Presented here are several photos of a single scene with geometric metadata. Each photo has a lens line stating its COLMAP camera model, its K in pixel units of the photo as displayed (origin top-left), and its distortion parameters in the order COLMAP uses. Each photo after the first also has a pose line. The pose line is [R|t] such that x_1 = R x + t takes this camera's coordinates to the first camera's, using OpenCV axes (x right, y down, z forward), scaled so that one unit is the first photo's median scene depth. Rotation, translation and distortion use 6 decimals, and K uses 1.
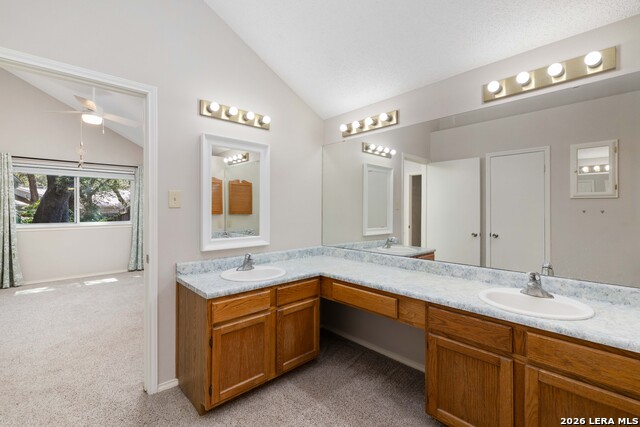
lens RADIAL K [[280.3, 0, 321.2], [0, 280.3, 210.1], [0, 0, 1]] dist [0.002801, 0.000322]
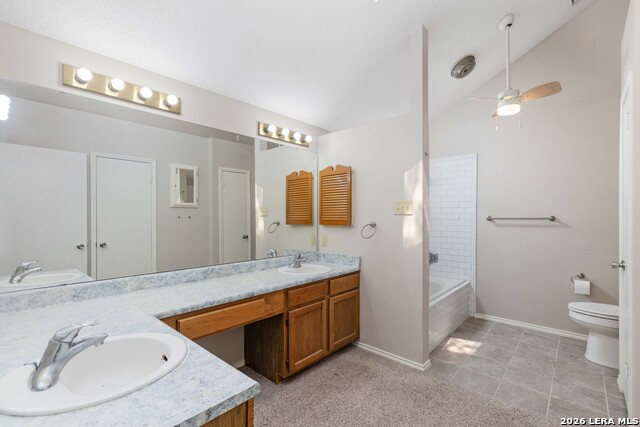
lens RADIAL K [[291.4, 0, 320.0], [0, 291.4, 213.5], [0, 0, 1]] dist [-0.000800, 0.000094]
pose [[-0.081968, 0.010693, 0.996578, -1.222384], [0.002393, 0.999942, -0.010532, 0.006664], [-0.996632, 0.001522, -0.081989, 1.242885]]
